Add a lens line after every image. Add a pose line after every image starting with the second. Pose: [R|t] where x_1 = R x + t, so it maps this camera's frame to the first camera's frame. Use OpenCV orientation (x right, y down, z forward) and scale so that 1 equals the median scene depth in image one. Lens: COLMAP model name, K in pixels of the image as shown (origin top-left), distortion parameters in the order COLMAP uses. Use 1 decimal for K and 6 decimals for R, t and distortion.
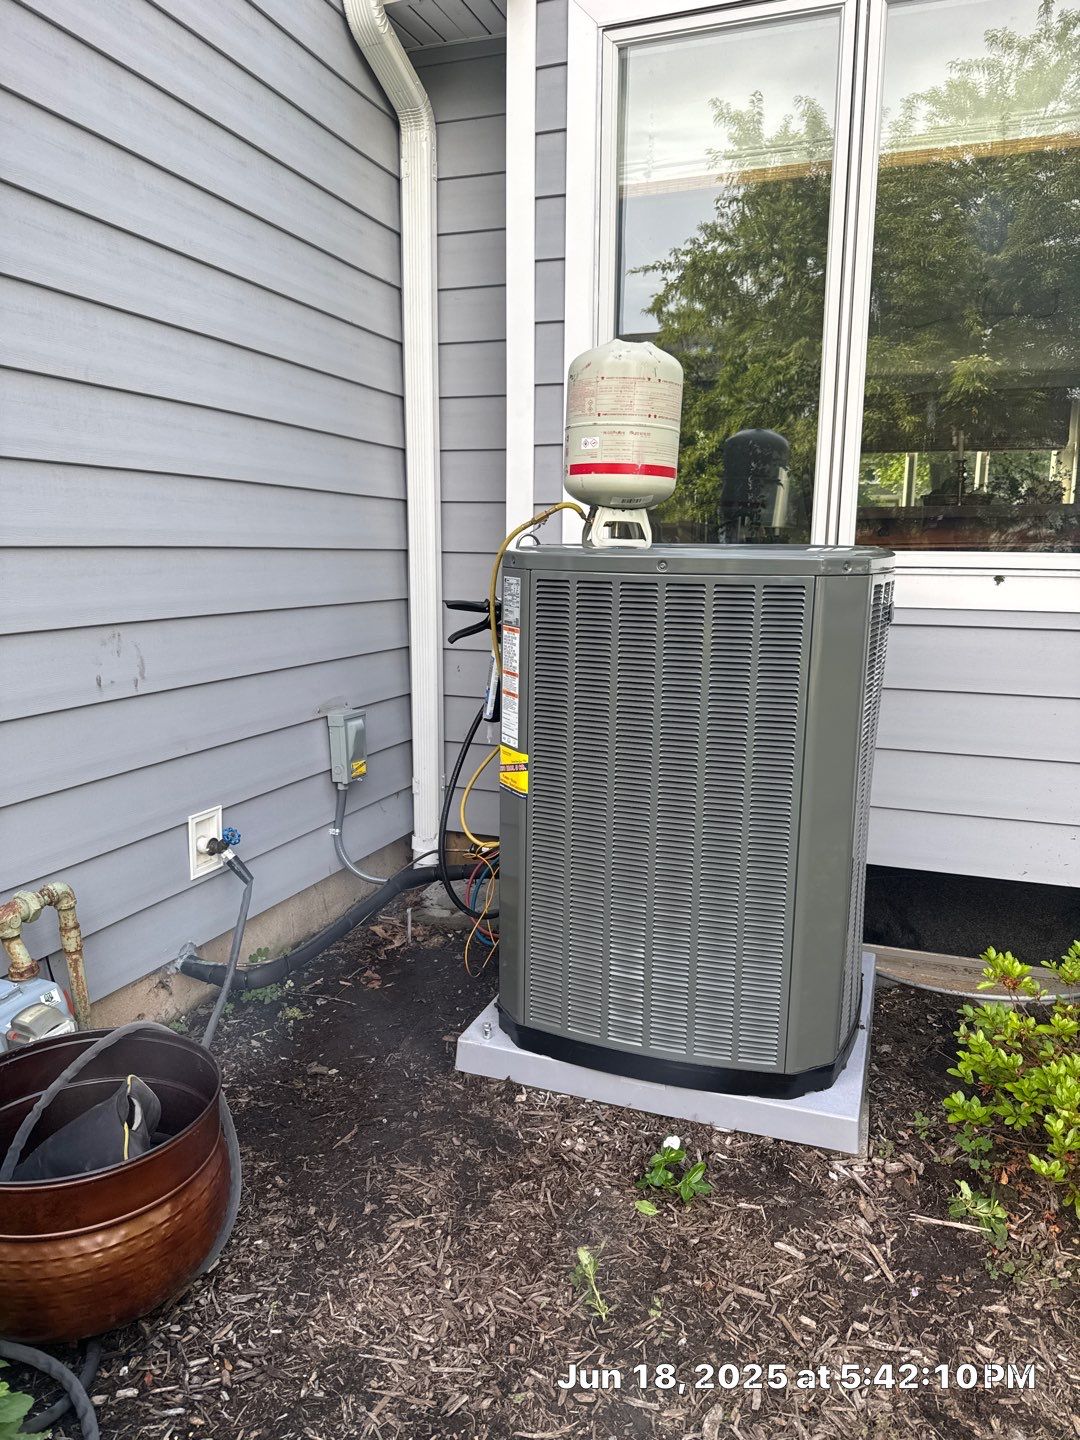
lens RADIAL K [[1024.9, 0, 540.0], [0, 1024.9, 720.0], [0, 0, 1]] dist [0.001339, -0.027053]
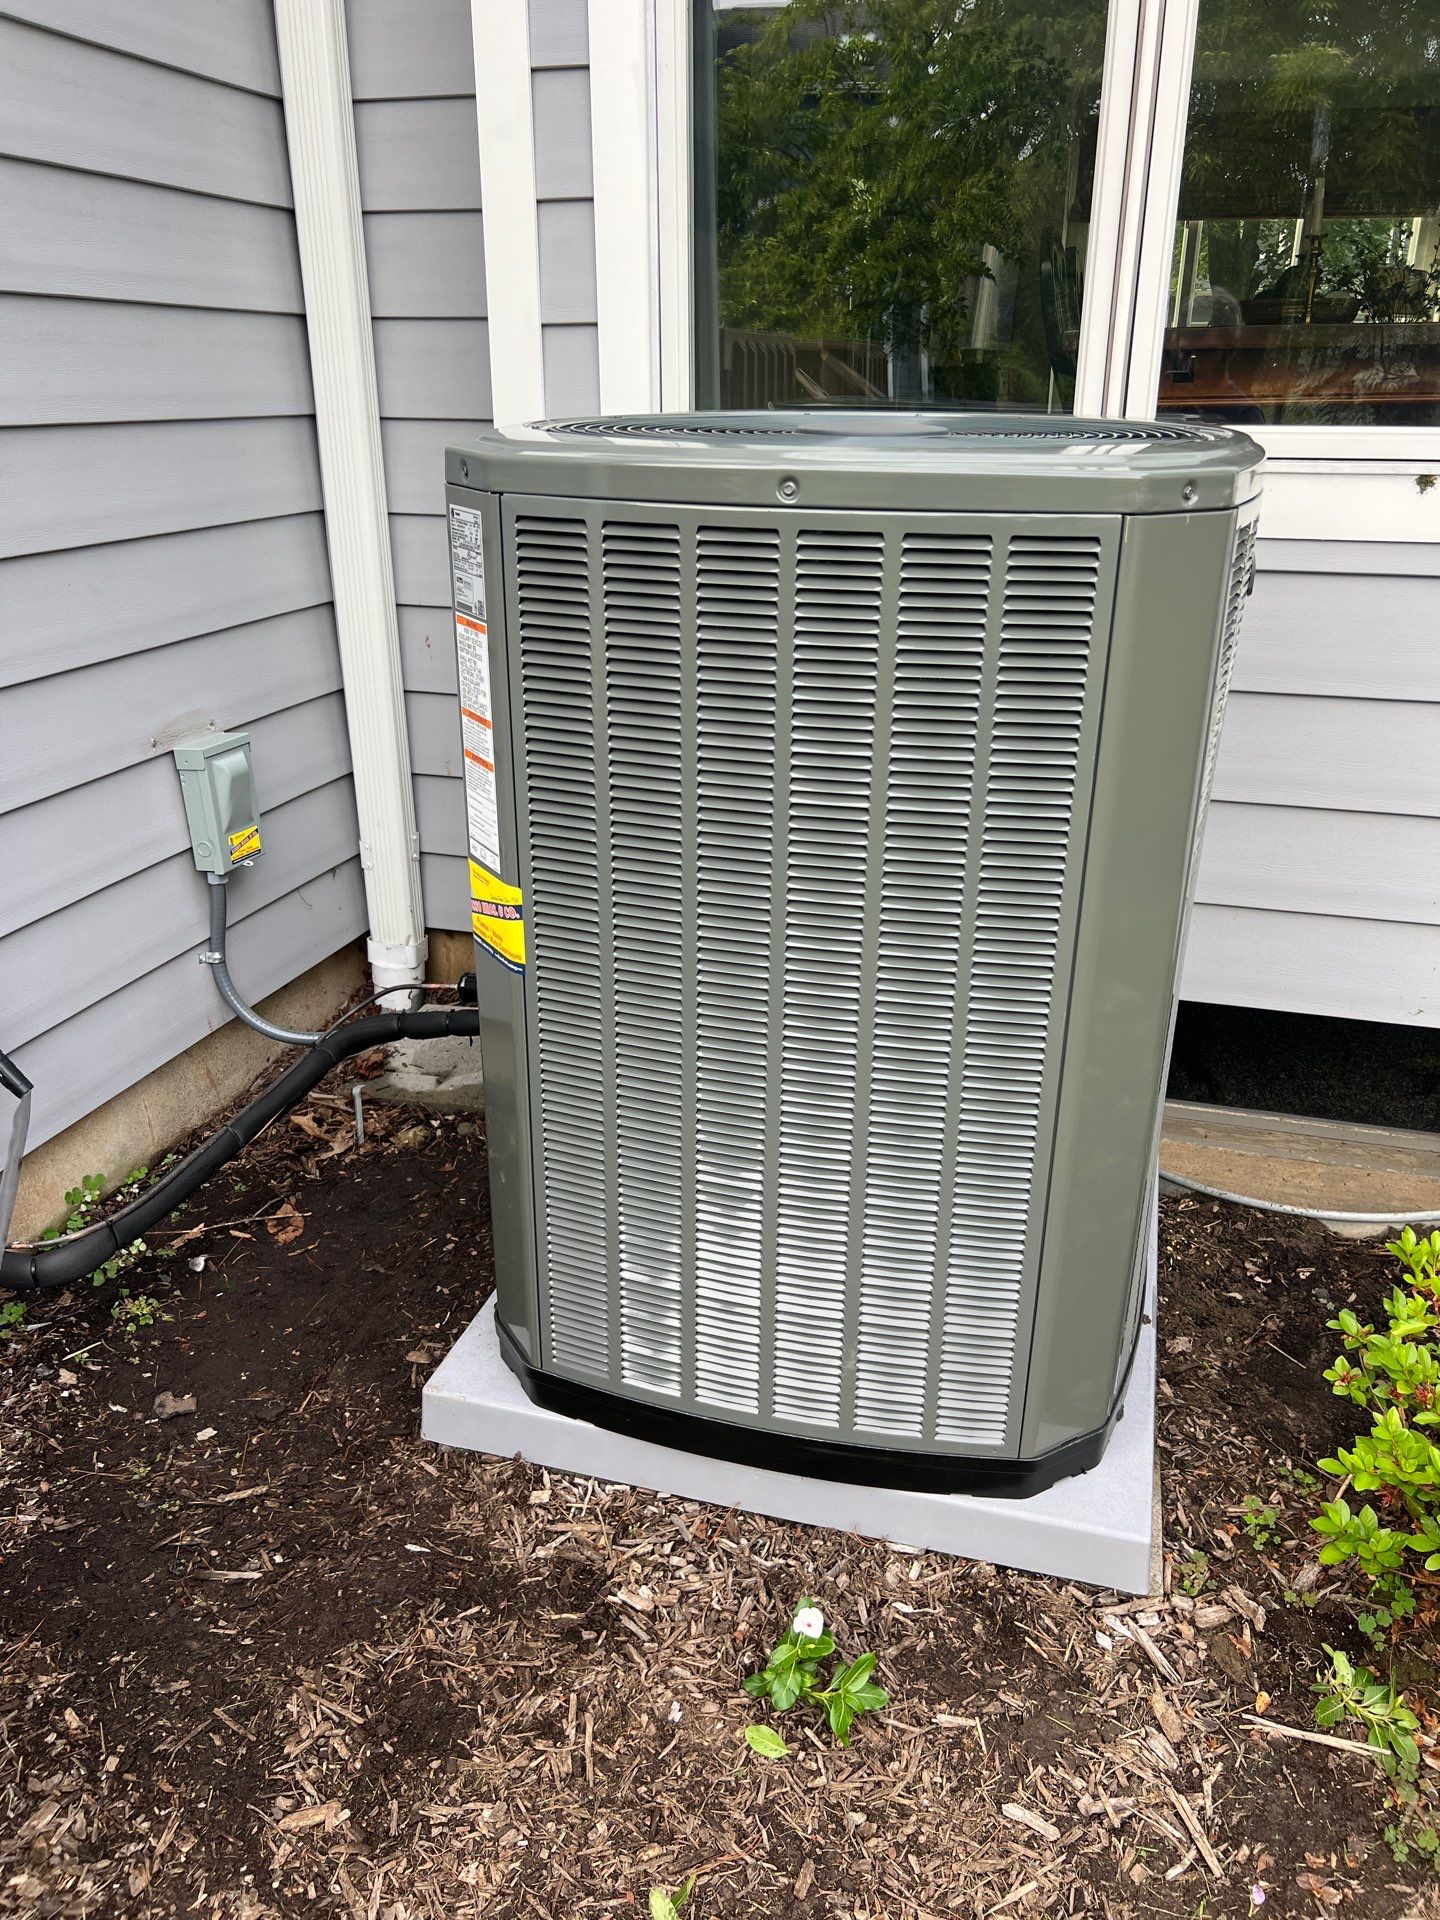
lens RADIAL K [[1412.4, 0, 720.0], [0, 1412.4, 960.0], [0, 0, 1]] dist [0.007444, -0.008767]
pose [[0.997798, -0.030983, 0.058642, 0.043269], [0.017014, 0.974164, 0.225201, -0.082435], [-0.064104, -0.223707, 0.972546, 0.329585]]
